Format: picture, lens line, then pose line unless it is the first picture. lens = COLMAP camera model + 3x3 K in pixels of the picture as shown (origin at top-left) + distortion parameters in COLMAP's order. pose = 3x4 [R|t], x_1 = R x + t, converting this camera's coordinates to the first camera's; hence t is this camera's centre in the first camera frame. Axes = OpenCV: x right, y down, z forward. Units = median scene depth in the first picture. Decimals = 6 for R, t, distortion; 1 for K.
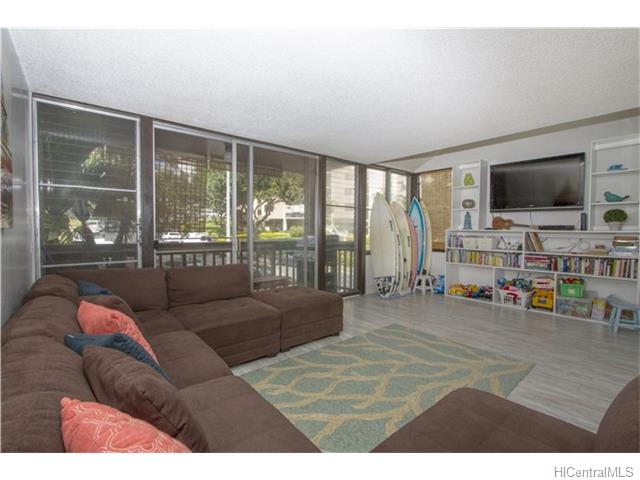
lens RADIAL K [[298.1, 0, 324.8], [0, 298.1, 246.0], [0, 0, 1]] dist [-0.017000, 0.000280]
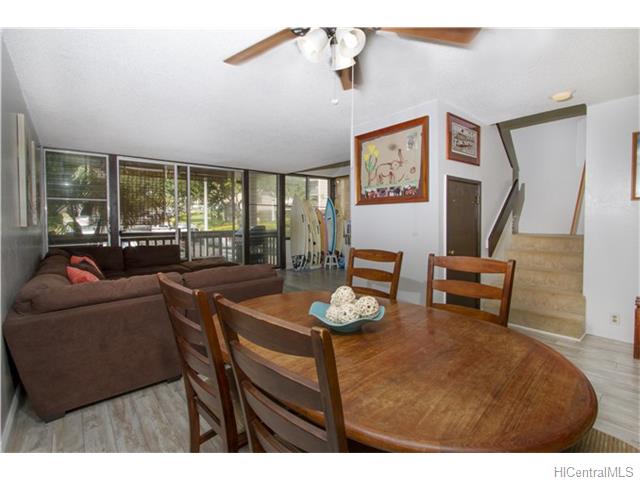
lens RADIAL K [[298.1, 0, 330.4], [0, 298.1, 236.3], [0, 0, 1]] dist [-0.017000, 0.000280]
pose [[0.999396, -0.012464, 0.032432, 0.310088], [0.012444, 0.999922, 0.000809, 0.014906], [-0.032440, -0.000405, 0.999474, -0.383097]]
